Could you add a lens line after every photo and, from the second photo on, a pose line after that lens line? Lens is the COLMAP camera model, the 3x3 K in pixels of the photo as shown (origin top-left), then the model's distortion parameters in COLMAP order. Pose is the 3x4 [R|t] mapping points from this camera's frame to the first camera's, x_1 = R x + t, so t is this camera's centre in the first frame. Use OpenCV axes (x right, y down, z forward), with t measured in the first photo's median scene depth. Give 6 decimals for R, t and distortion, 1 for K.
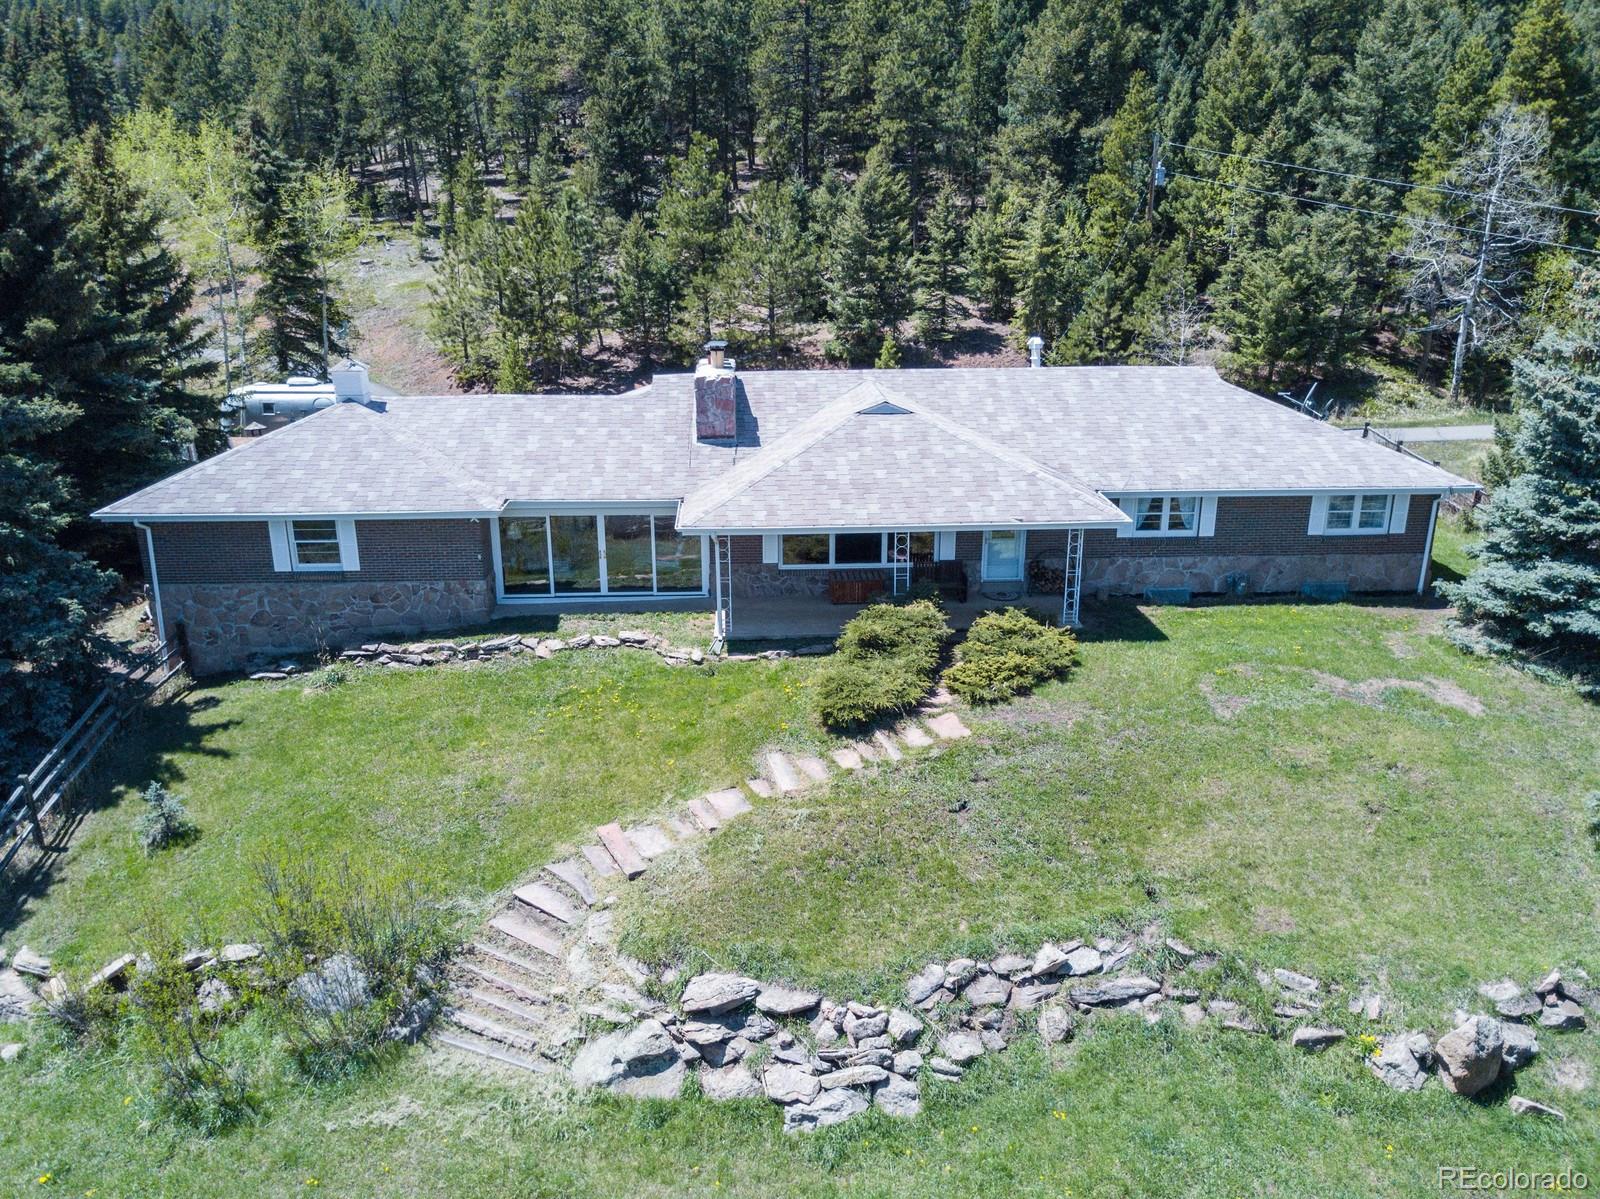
lens RADIAL K [[1178.5, 0, 805.9], [0, 1178.5, 598.6], [0, 0, 1]] dist [0.025239, -0.004047]
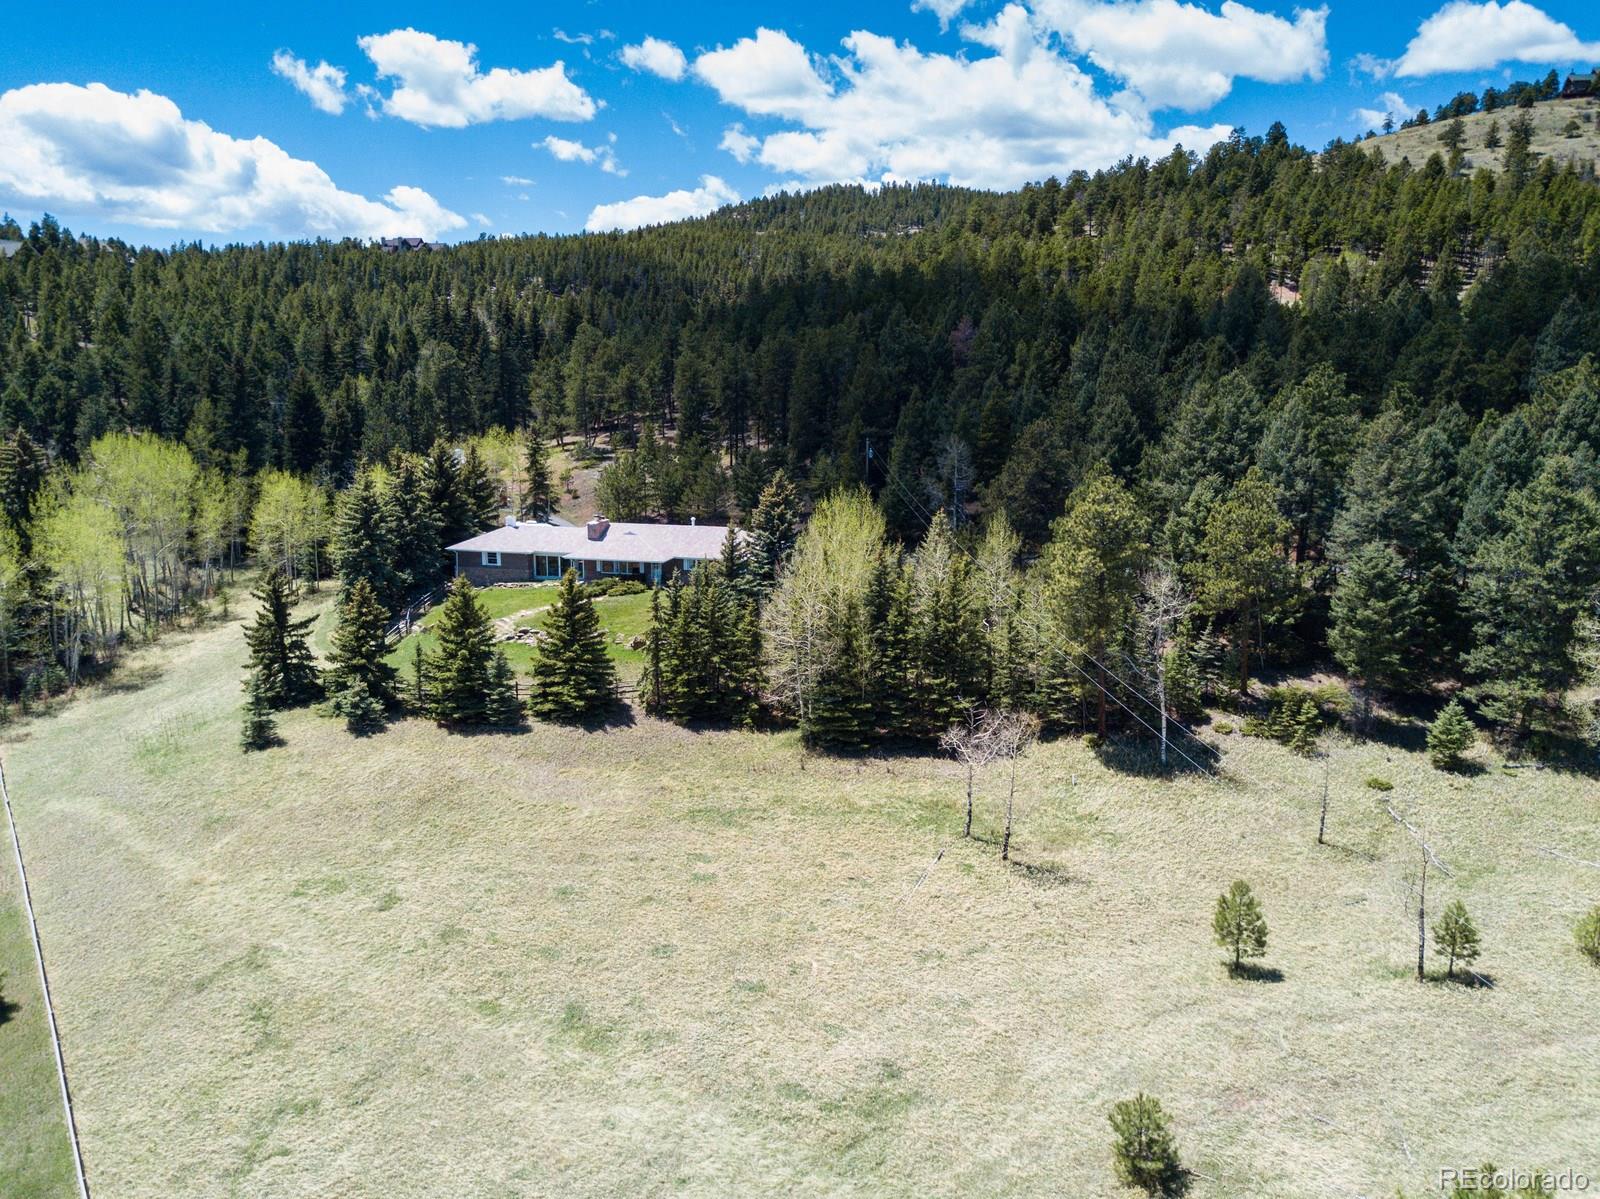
lens RADIAL K [[1178.5, 0, 796.5], [0, 1178.5, 599.3], [0, 0, 1]] dist [0.025239, -0.004047]
pose [[0.948377, 0.046521, -0.313714, 1.769597], [-0.087409, 0.989212, -0.117552, 0.454543], [0.304862, 0.138905, 0.942213, -2.372709]]
